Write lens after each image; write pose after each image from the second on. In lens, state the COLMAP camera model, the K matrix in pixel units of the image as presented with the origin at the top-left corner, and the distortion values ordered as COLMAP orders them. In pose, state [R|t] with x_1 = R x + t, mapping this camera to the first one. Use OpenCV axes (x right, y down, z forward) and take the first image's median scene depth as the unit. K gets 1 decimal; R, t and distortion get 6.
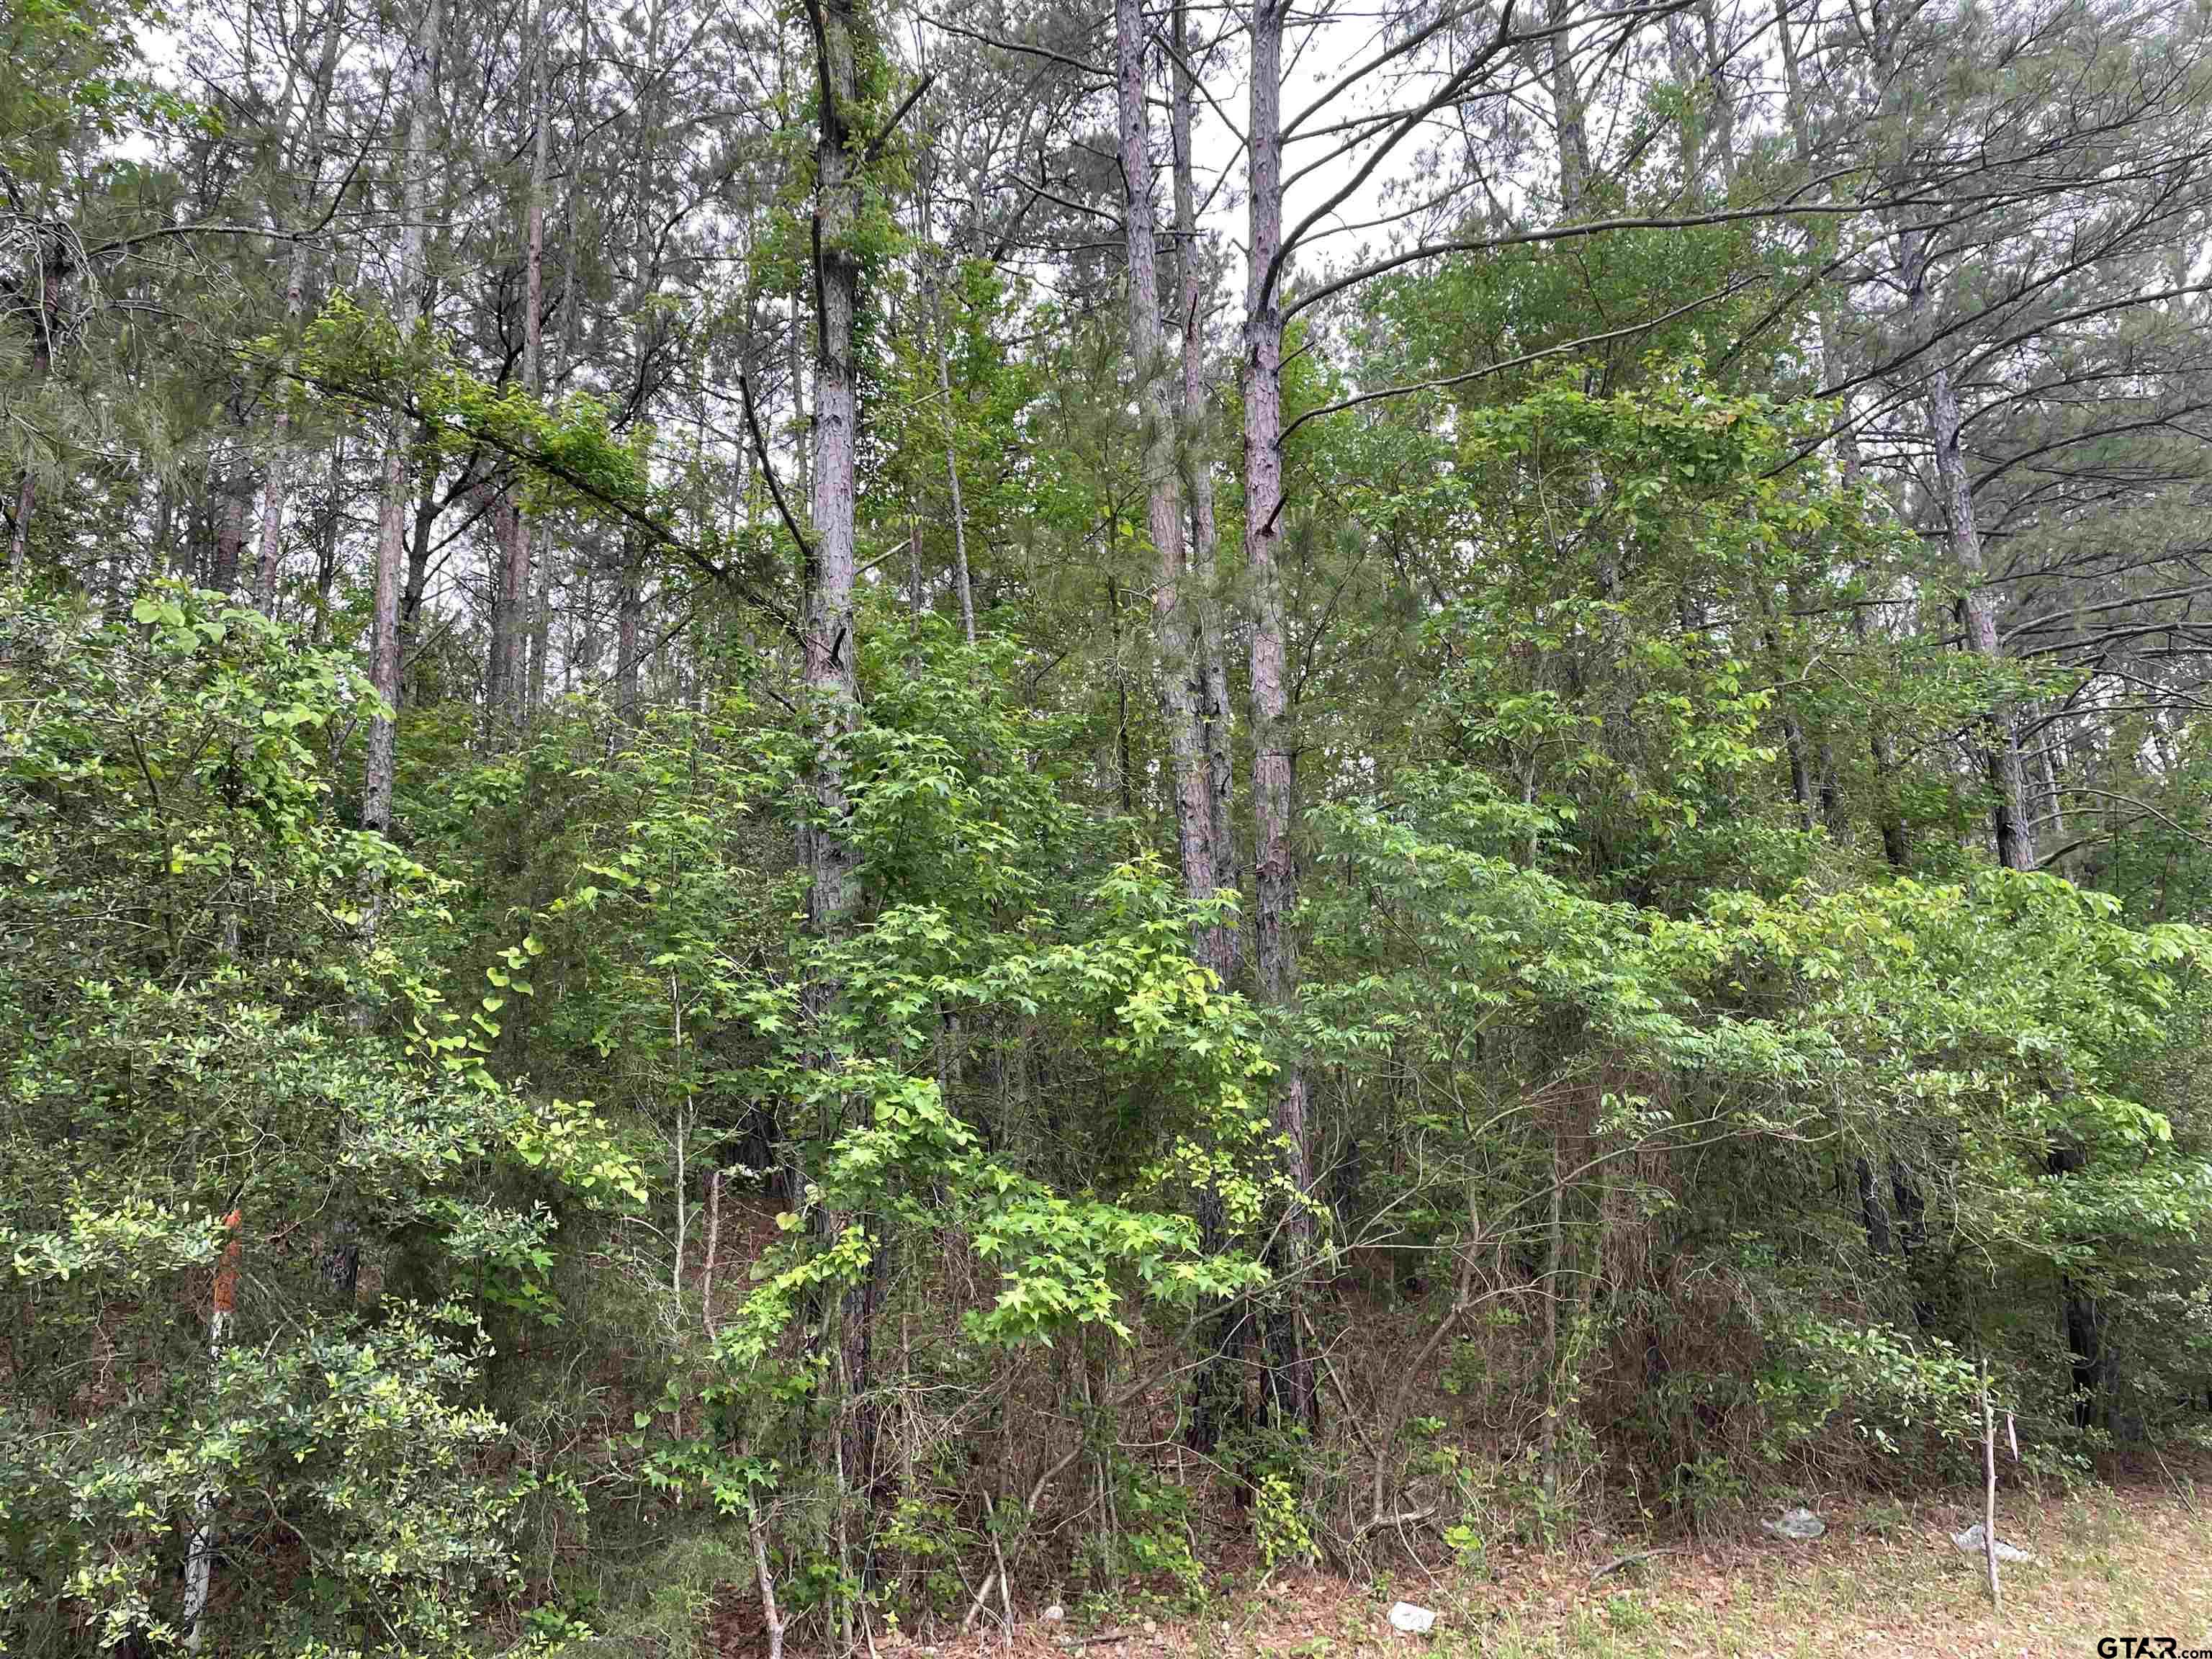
lens RADIAL K [[1712.8, 0, 1089.4], [0, 1712.8, 821.7], [0, 0, 1]] dist [0.099123, -0.126315]
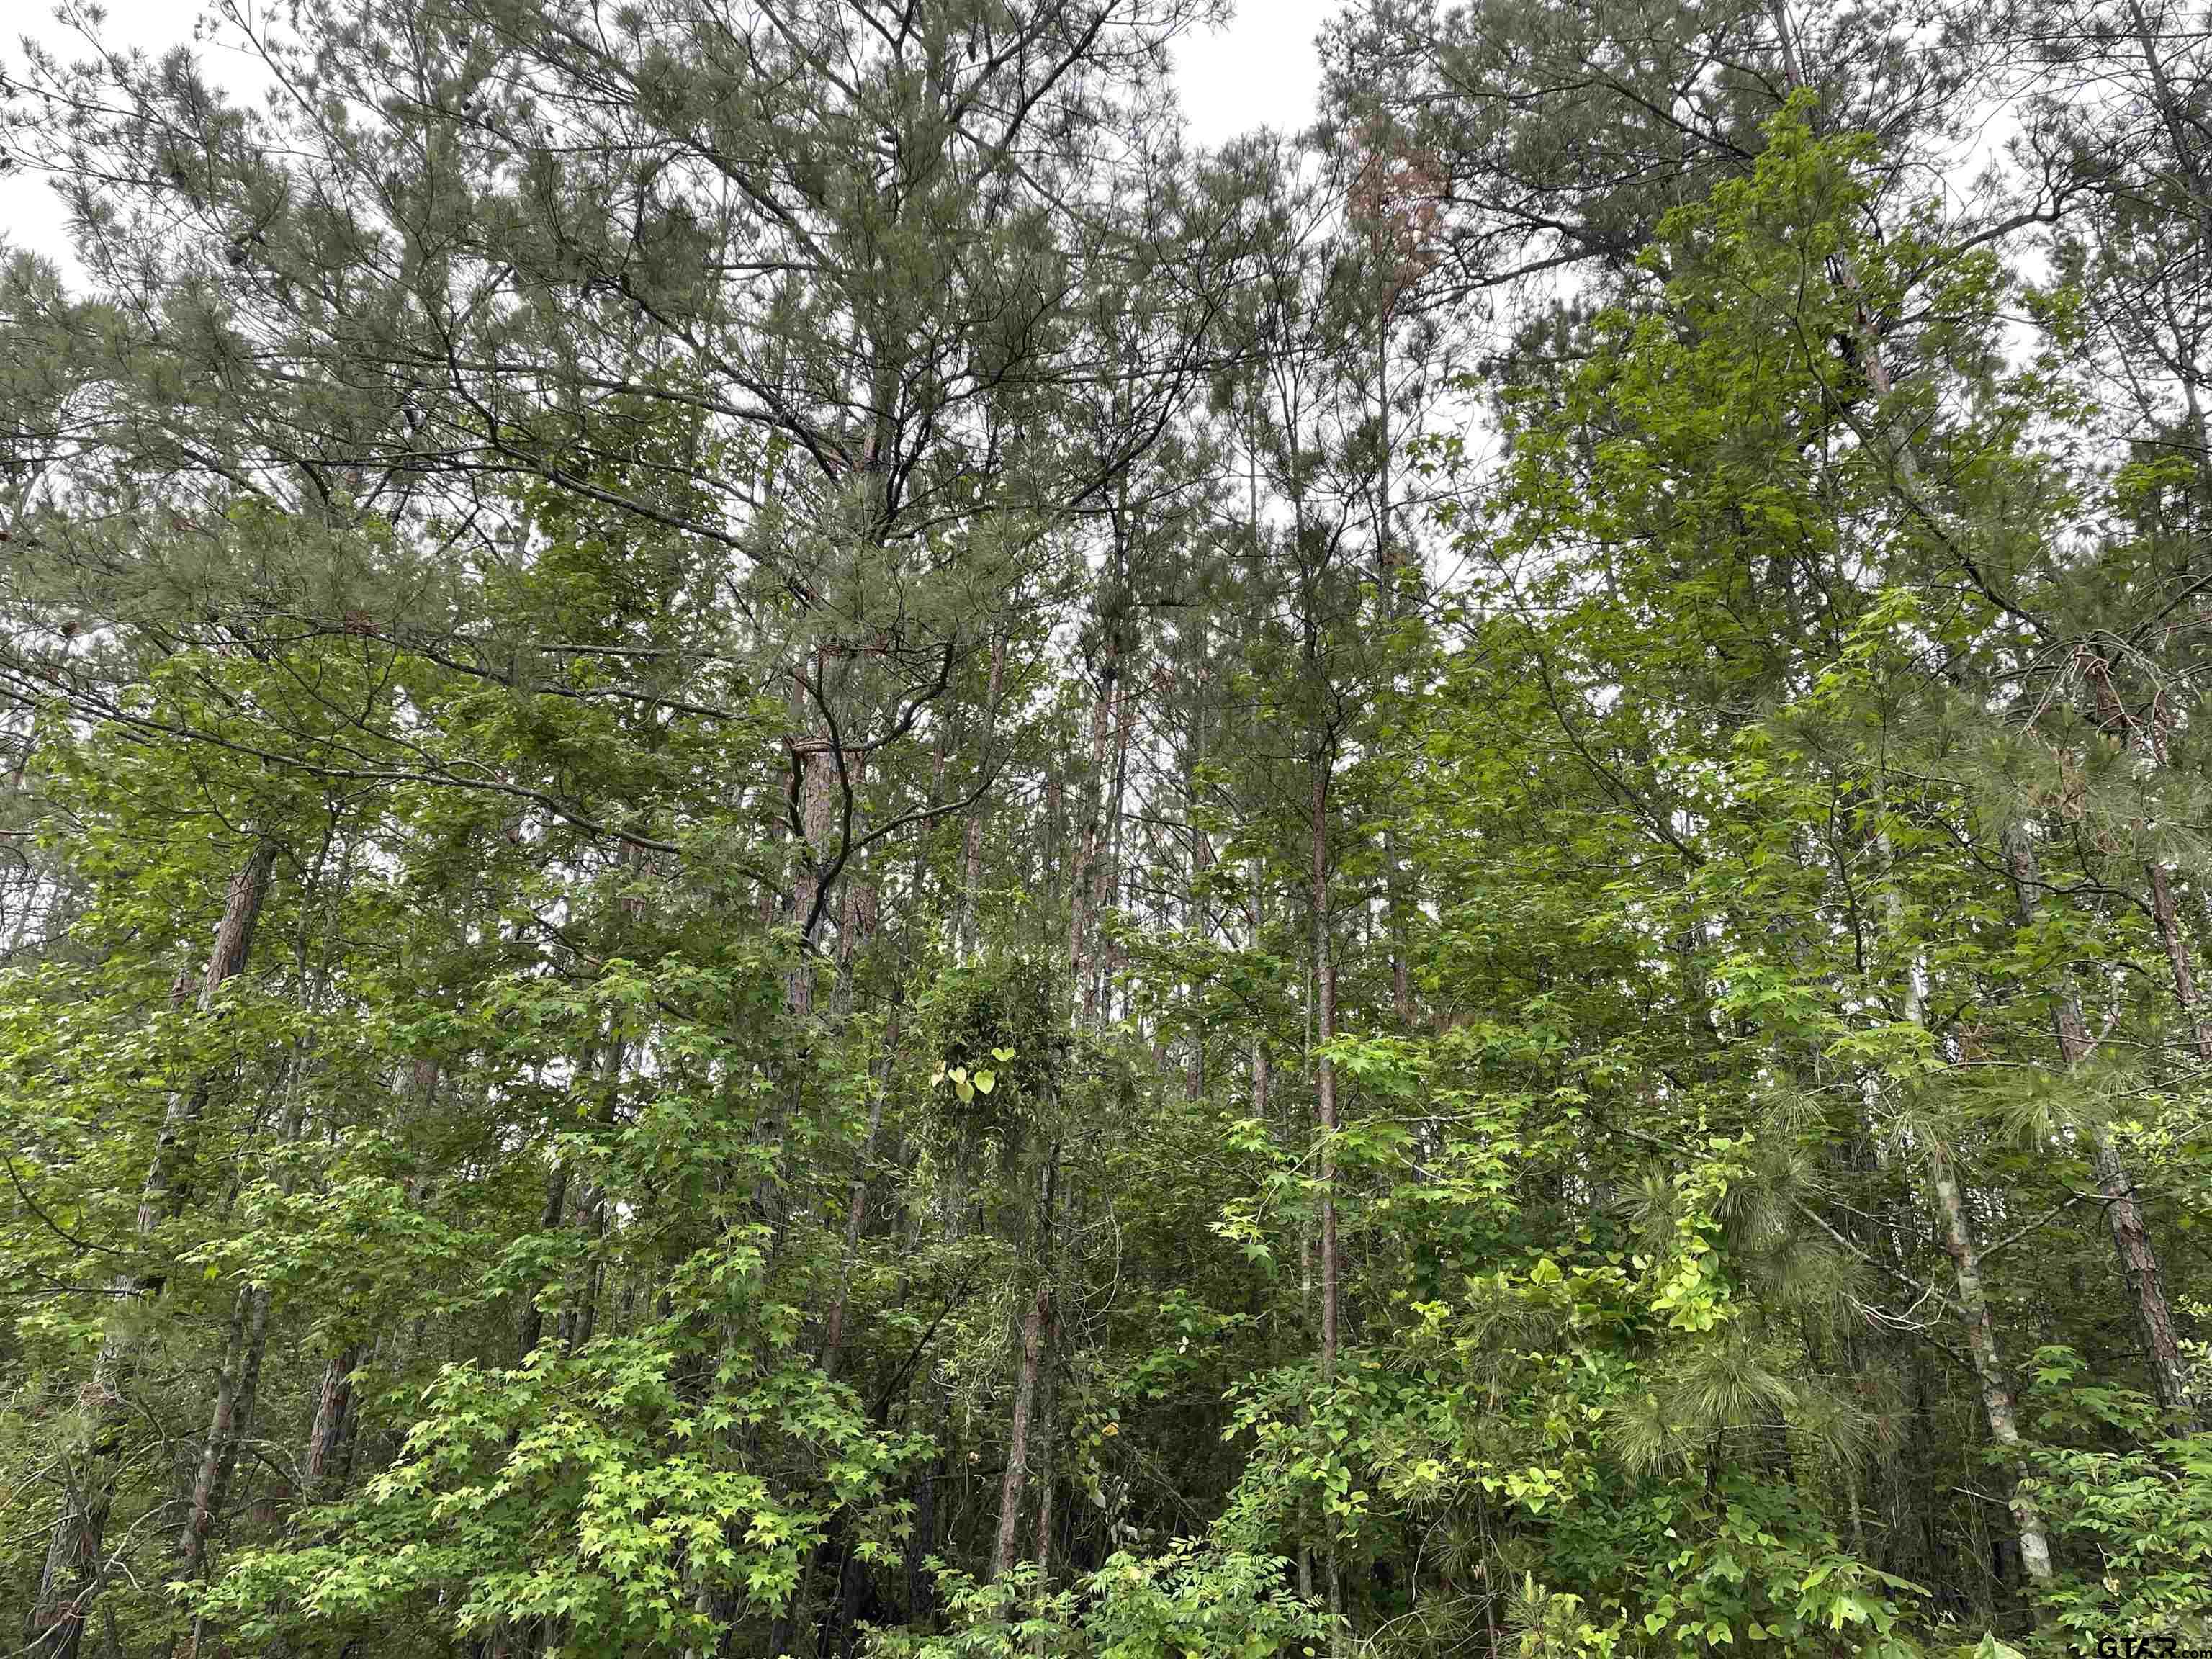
lens RADIAL K [[1712.8, 0, 1086.7], [0, 1712.8, 835.2], [0, 0, 1]] dist [0.099123, -0.126315]
pose [[0.431052, -0.371186, -0.822445, -0.035344], [0.191601, 0.928337, -0.318557, -0.013324], [0.881750, -0.020267, 0.471281, -0.018800]]
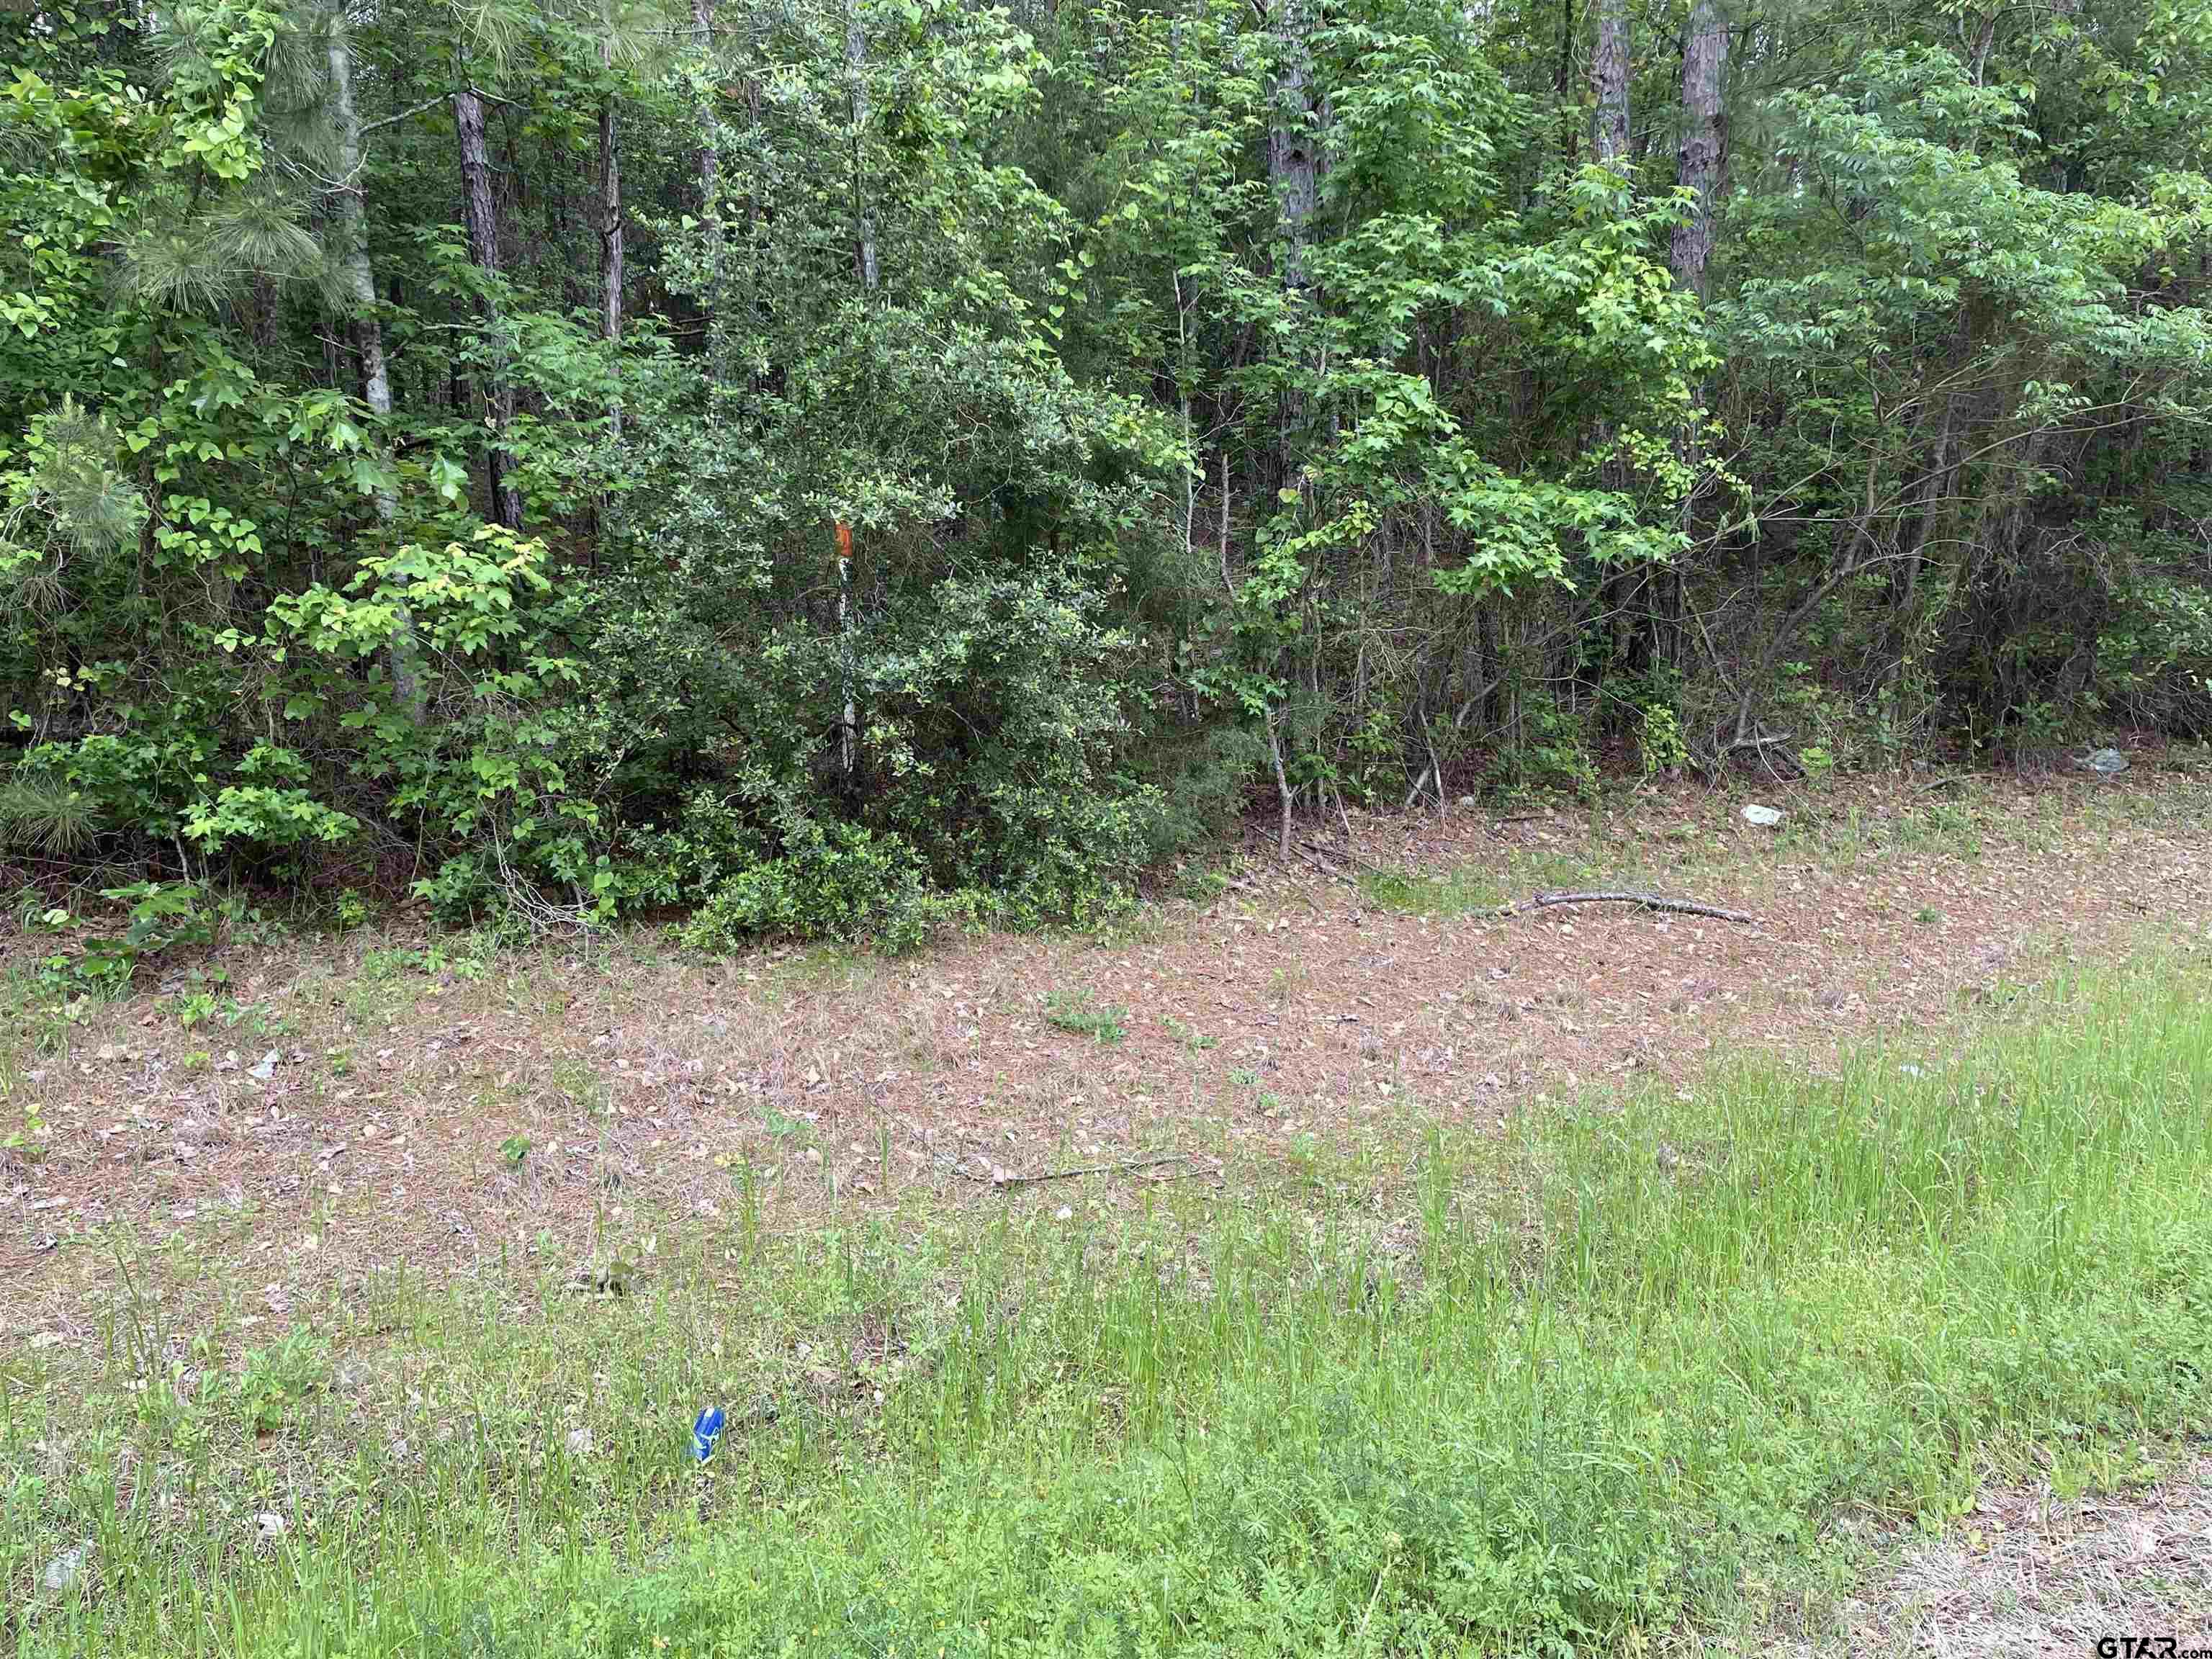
lens RADIAL K [[1712.8, 0, 1090.5], [0, 1712.8, 842.6], [0, 0, 1]] dist [0.099123, -0.126315]
pose [[0.989887, 0.037595, -0.136785, -0.124774], [0.022196, 0.911319, 0.411102, -0.043330], [0.140110, -0.409981, 0.901268, -0.194384]]
